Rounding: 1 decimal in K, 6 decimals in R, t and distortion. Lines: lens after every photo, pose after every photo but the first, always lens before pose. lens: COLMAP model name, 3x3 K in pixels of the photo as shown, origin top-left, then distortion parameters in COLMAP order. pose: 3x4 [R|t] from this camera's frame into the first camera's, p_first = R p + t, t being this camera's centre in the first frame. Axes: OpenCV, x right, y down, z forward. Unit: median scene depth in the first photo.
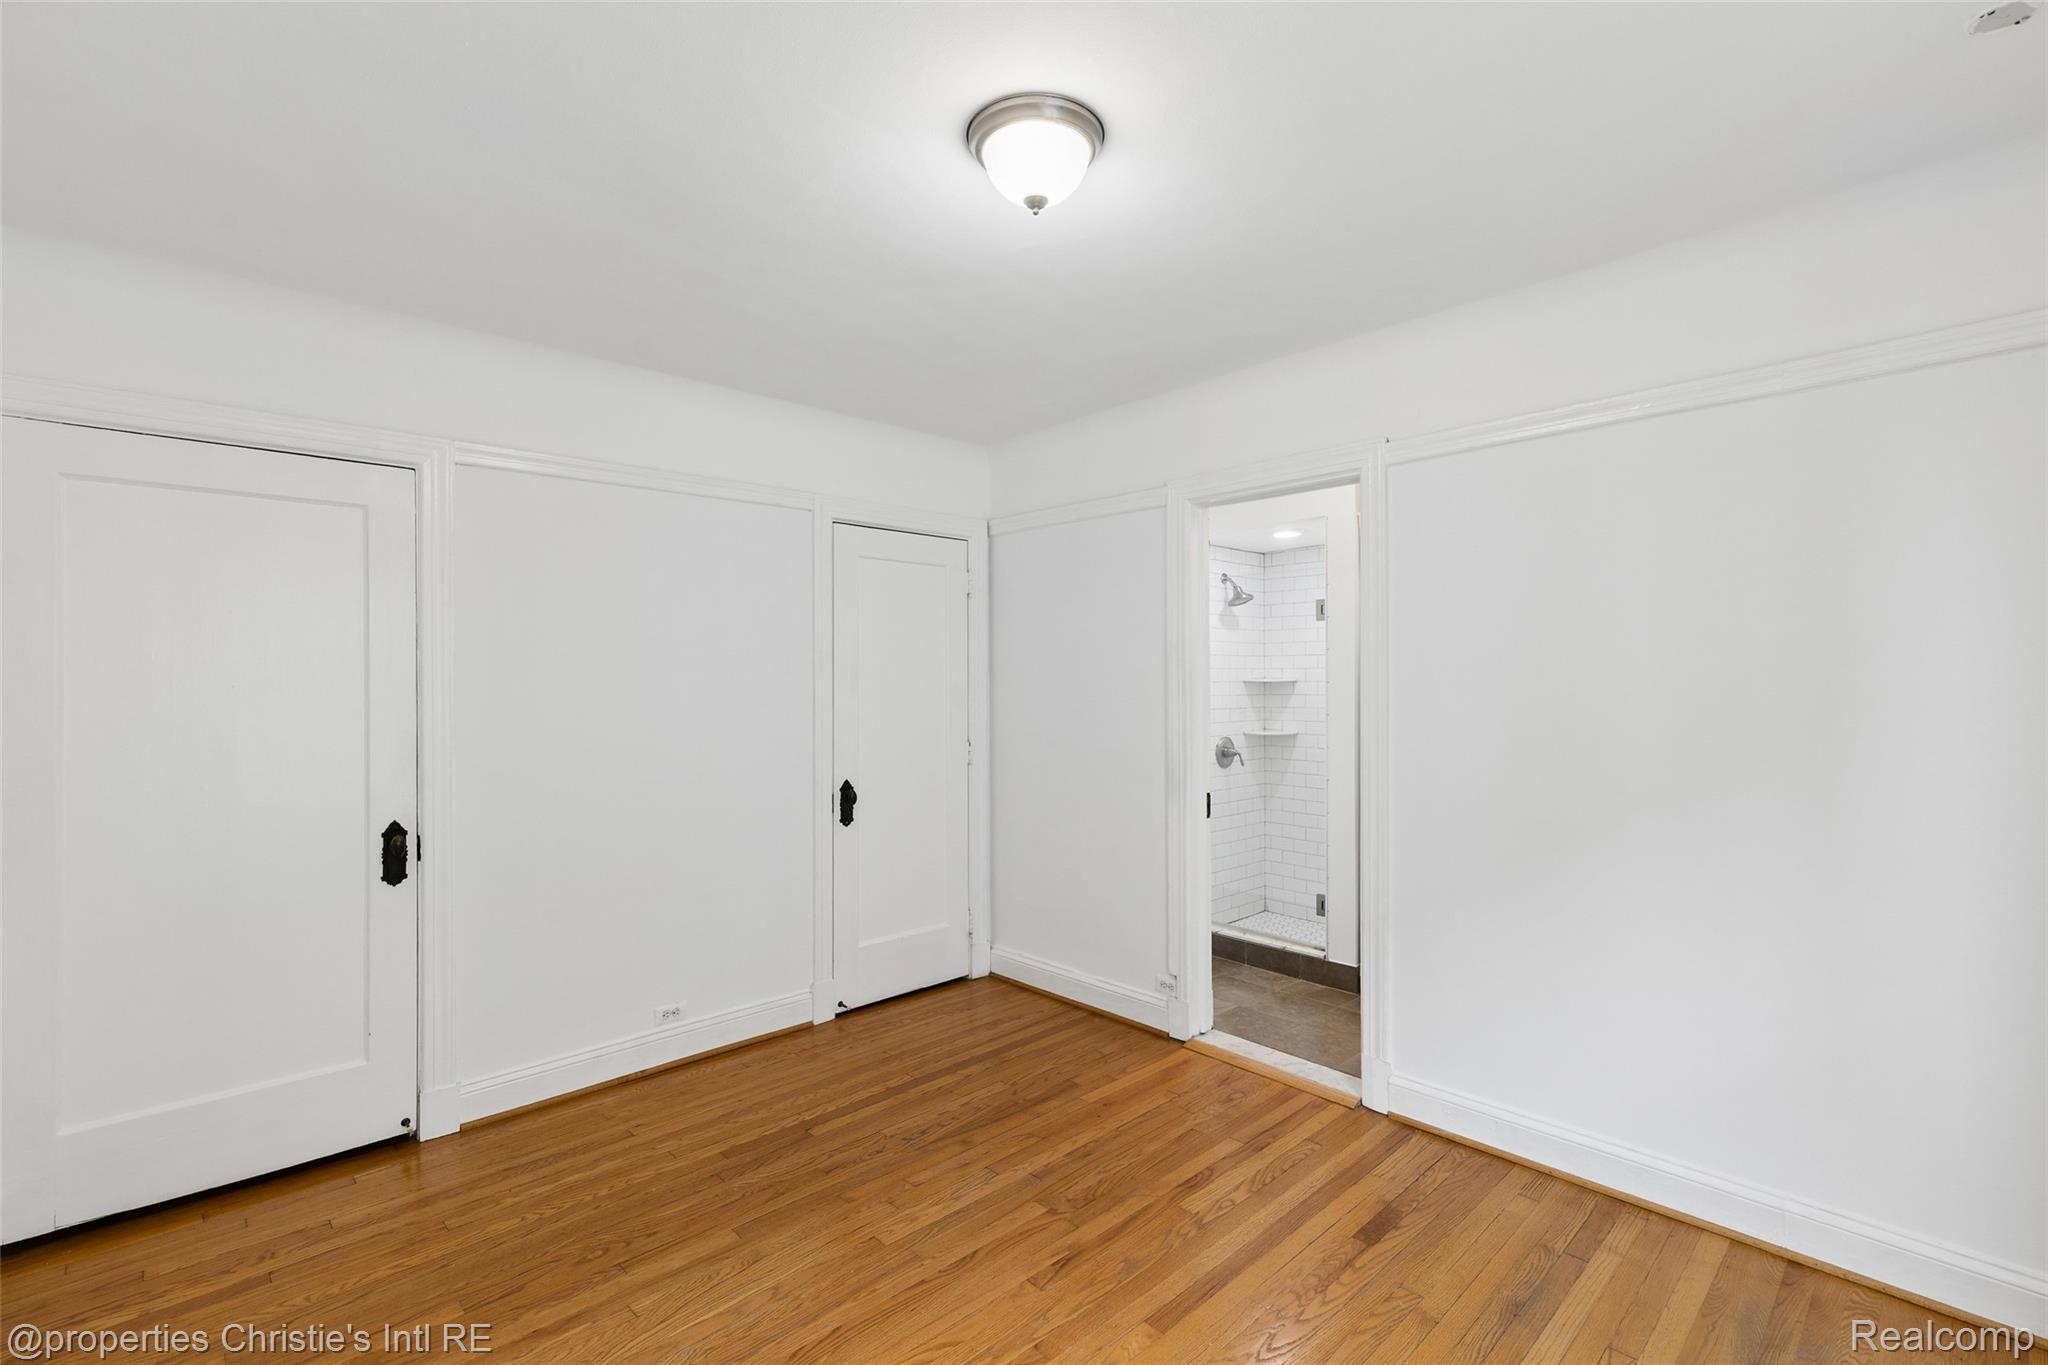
lens RADIAL K [[926.5, 0, 1022.1], [0, 926.5, 687.0], [0, 0, 1]] dist [0.010444, -0.003137]
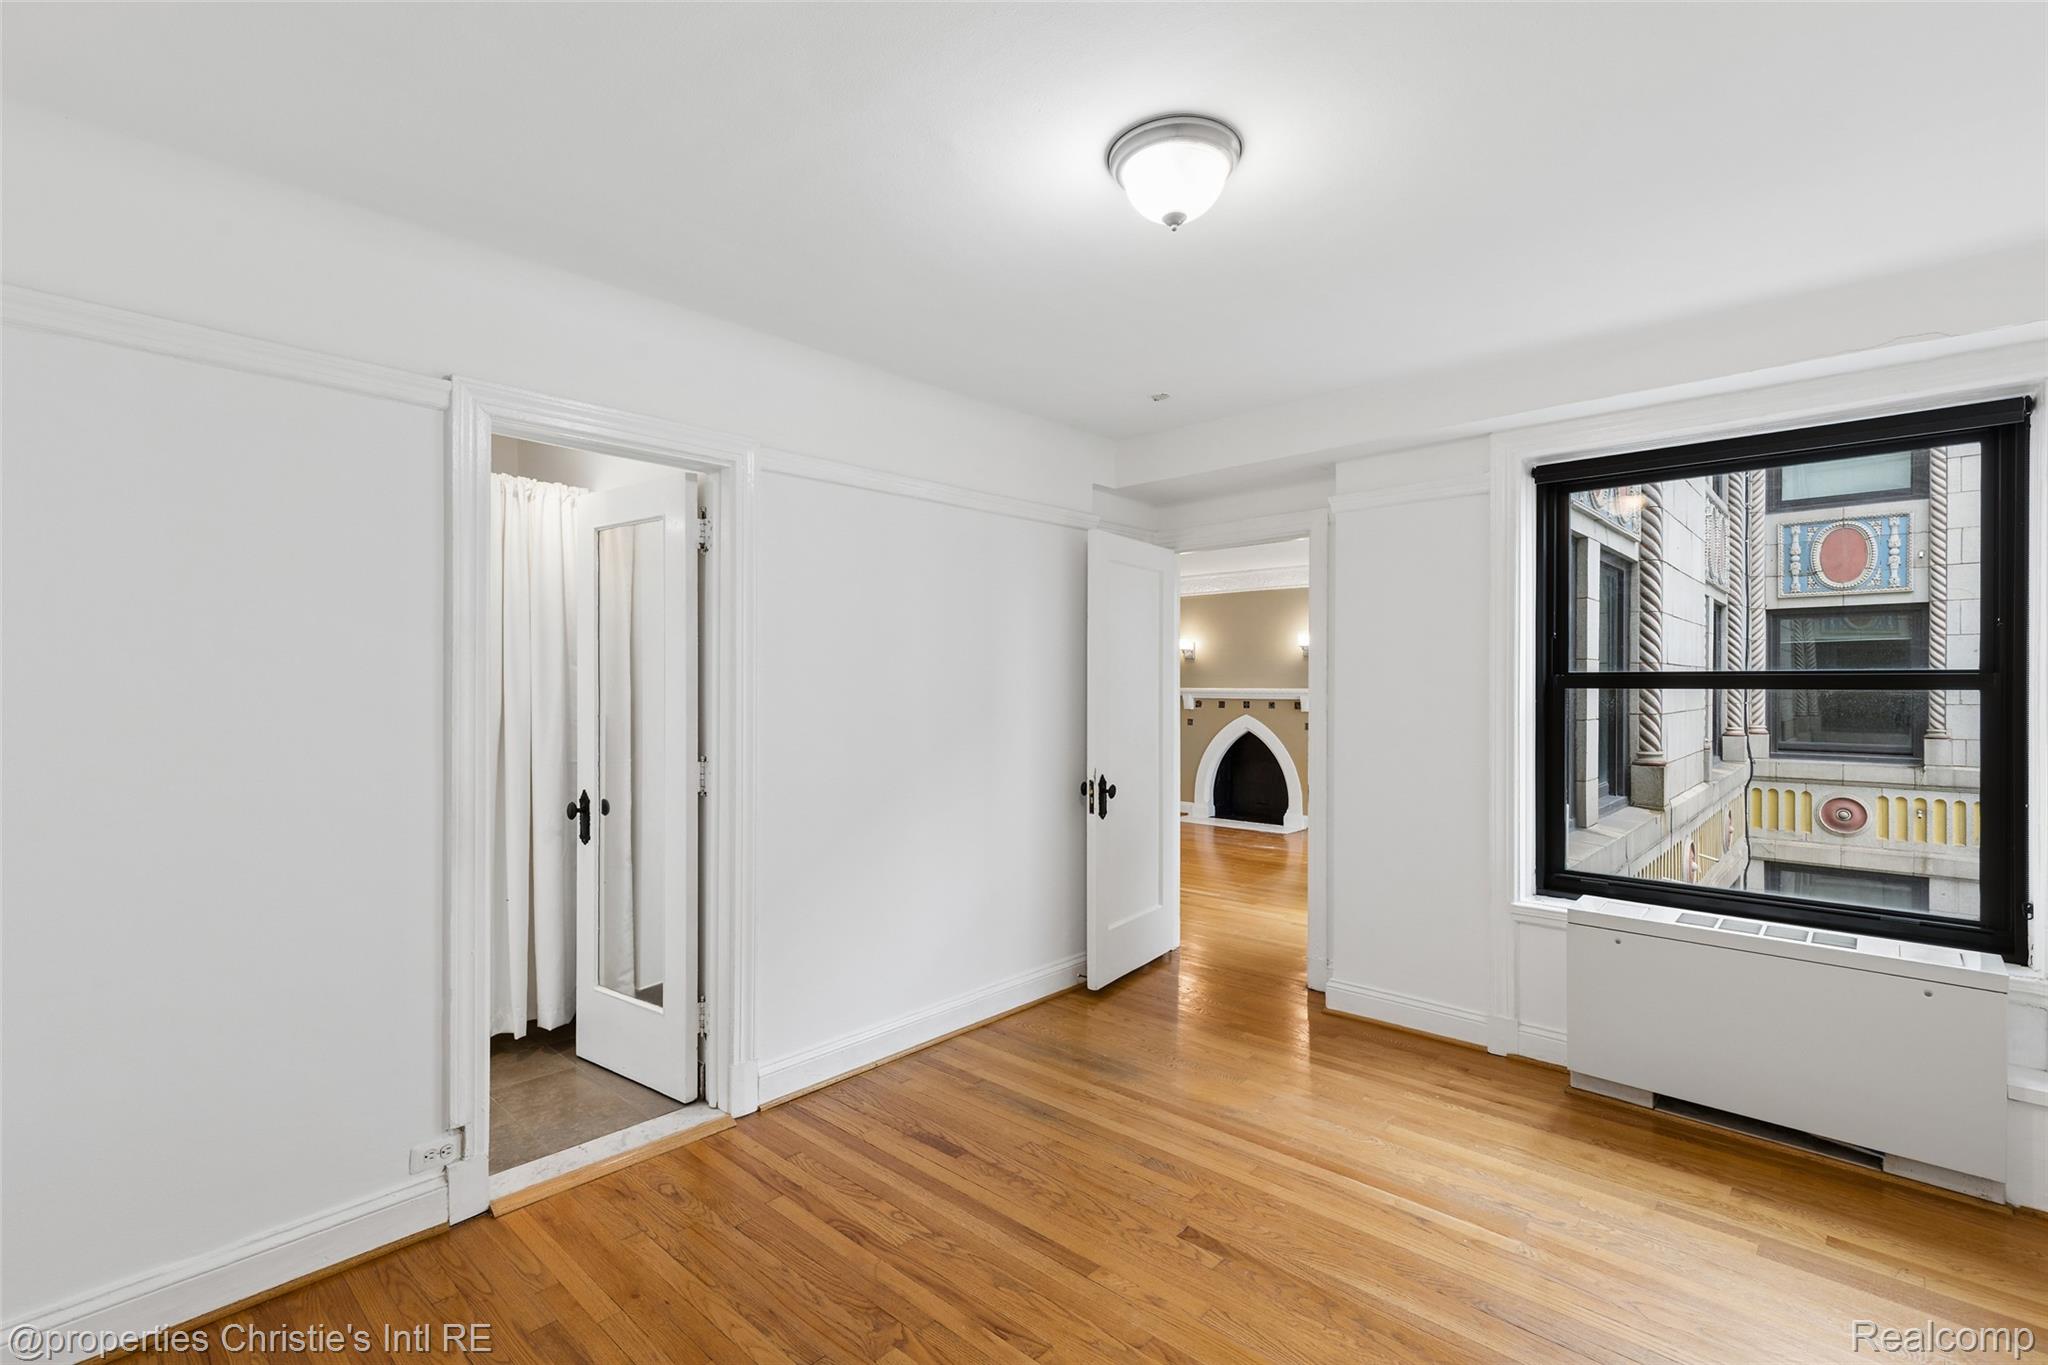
lens RADIAL K [[926.5, 0, 1022.1], [0, 926.5, 687.0], [0, 0, 1]] dist [0.010444, -0.003137]
pose [[-0.073082, -0.003567, 0.997320, -0.673337], [0.005918, 0.999974, 0.004010, -0.004168], [-0.997308, 0.006196, -0.073059, 0.826464]]
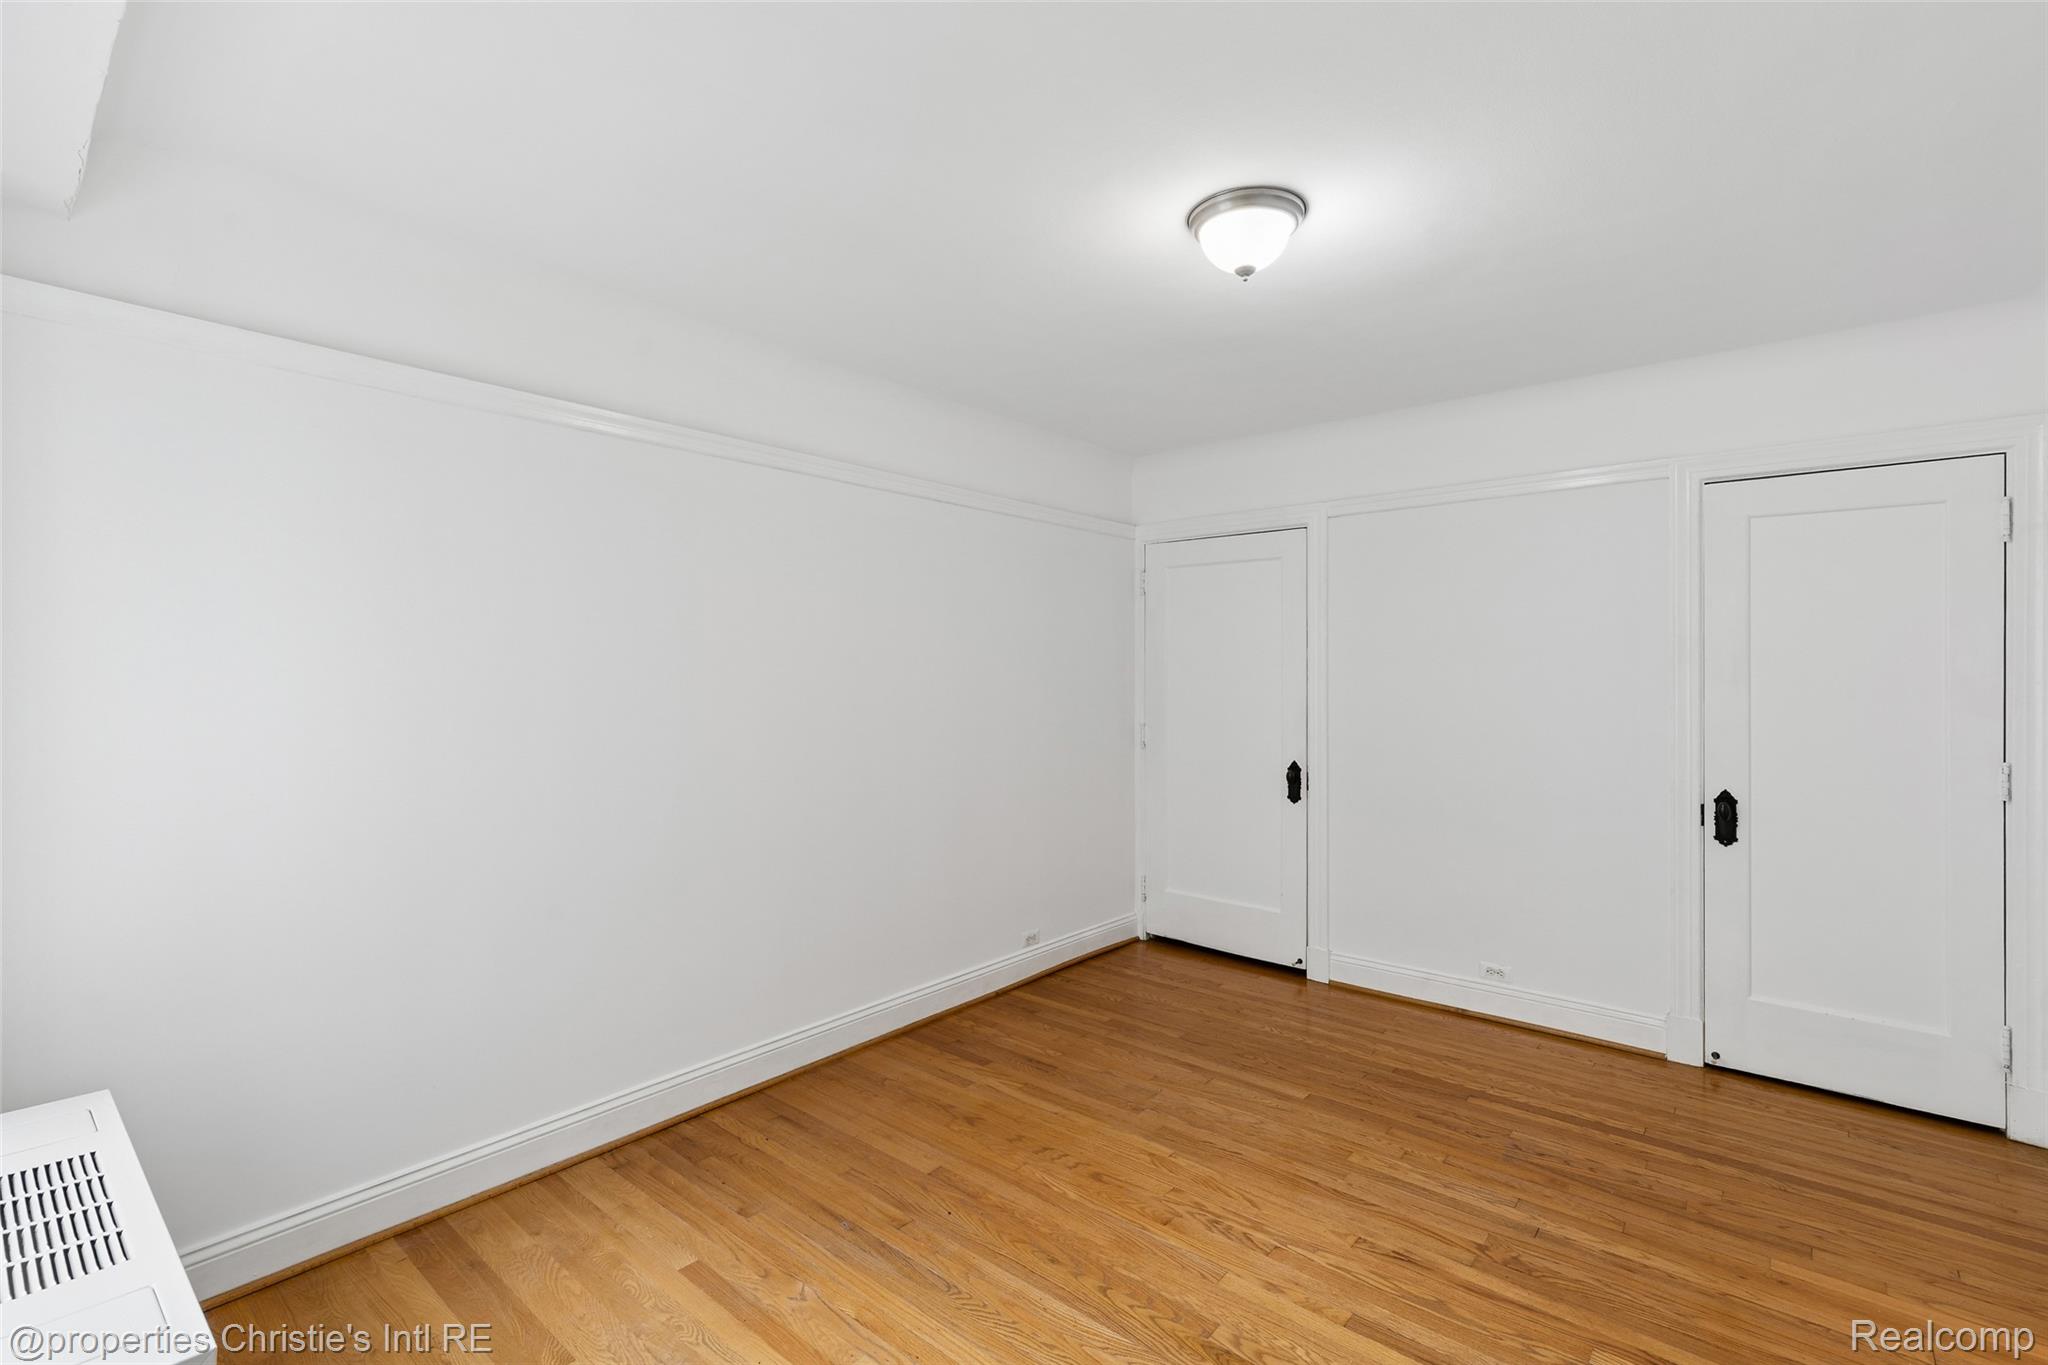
lens RADIAL K [[926.5, 0, 1022.1], [0, 926.5, 687.0], [0, 0, 1]] dist [0.010444, -0.003137]
pose [[0.106564, 0.022992, -0.994040, 0.774329], [-0.007009, 0.999725, 0.022373, -0.008514], [0.994281, 0.004584, 0.106696, 0.386128]]
